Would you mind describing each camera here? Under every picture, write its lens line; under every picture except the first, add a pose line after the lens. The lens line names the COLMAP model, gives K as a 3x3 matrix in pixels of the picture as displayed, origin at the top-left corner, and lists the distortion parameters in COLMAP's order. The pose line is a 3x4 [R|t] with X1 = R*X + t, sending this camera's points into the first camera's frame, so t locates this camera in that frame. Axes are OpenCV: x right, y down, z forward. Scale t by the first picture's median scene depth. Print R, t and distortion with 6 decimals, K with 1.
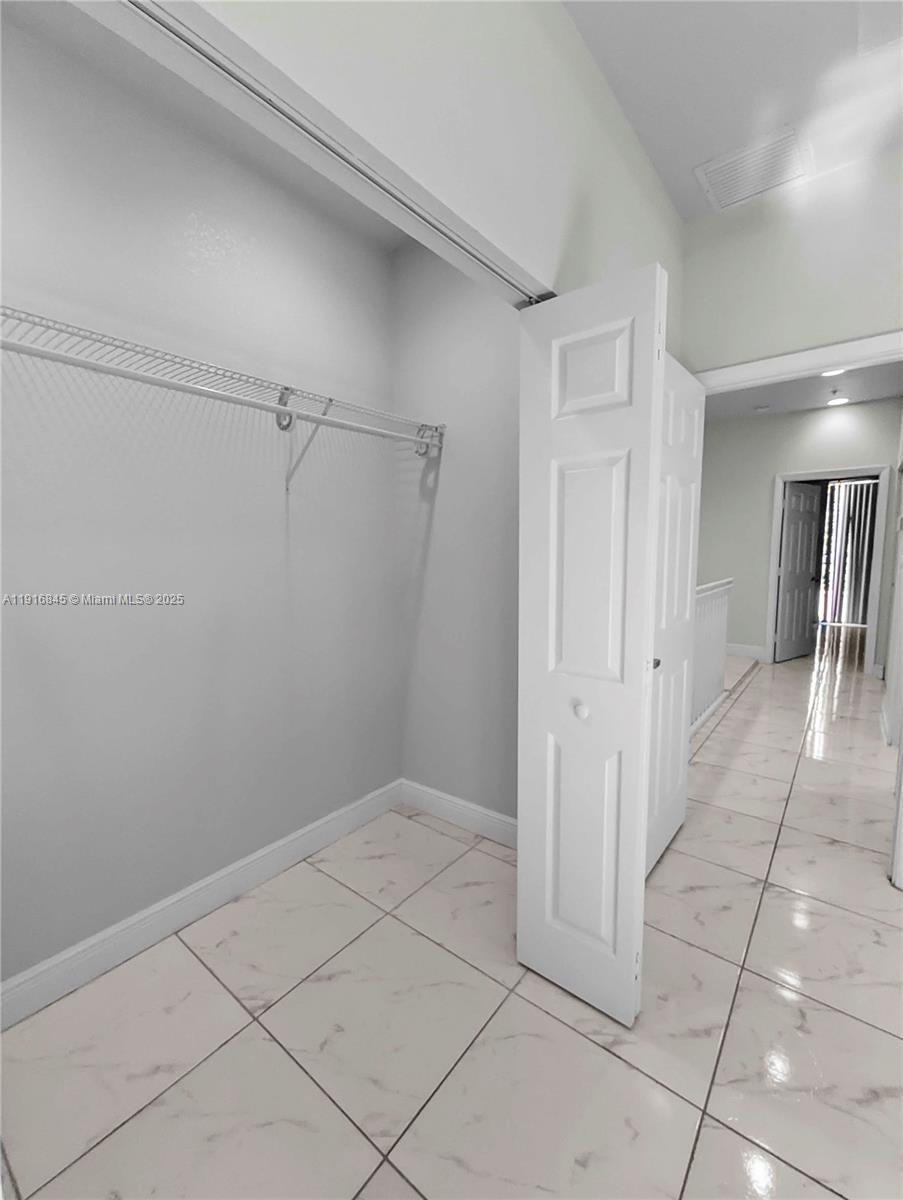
lens RADIAL K [[507.4, 0, 445.7], [0, 507.4, 605.8], [0, 0, 1]] dist [-0.002172, -0.000188]
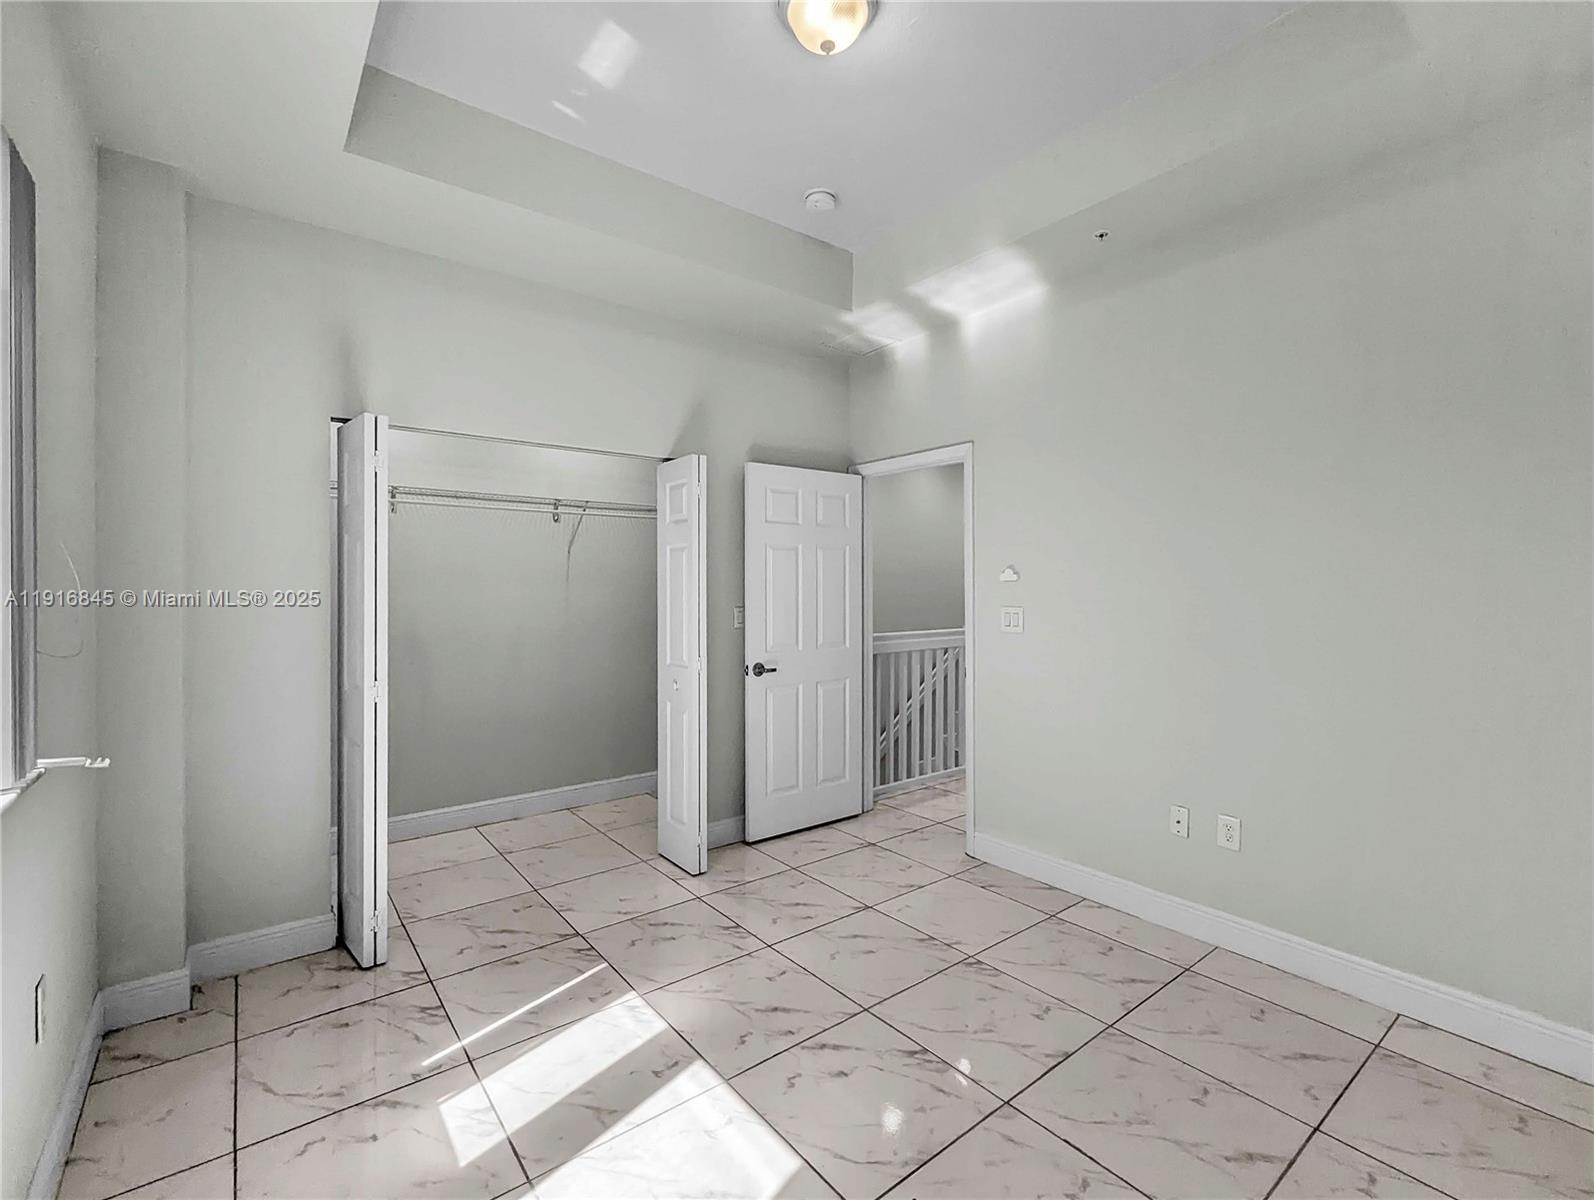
lens RADIAL K [[693.1, 0, 807.0], [0, 693.1, 595.6], [0, 0, 1]] dist [0.000920, 0.000032]
pose [[0.975857, 0.007060, -0.218297, 1.045921], [-0.031453, 0.993602, -0.108468, 0.121635], [0.216135, 0.112716, 0.969836, -1.078232]]
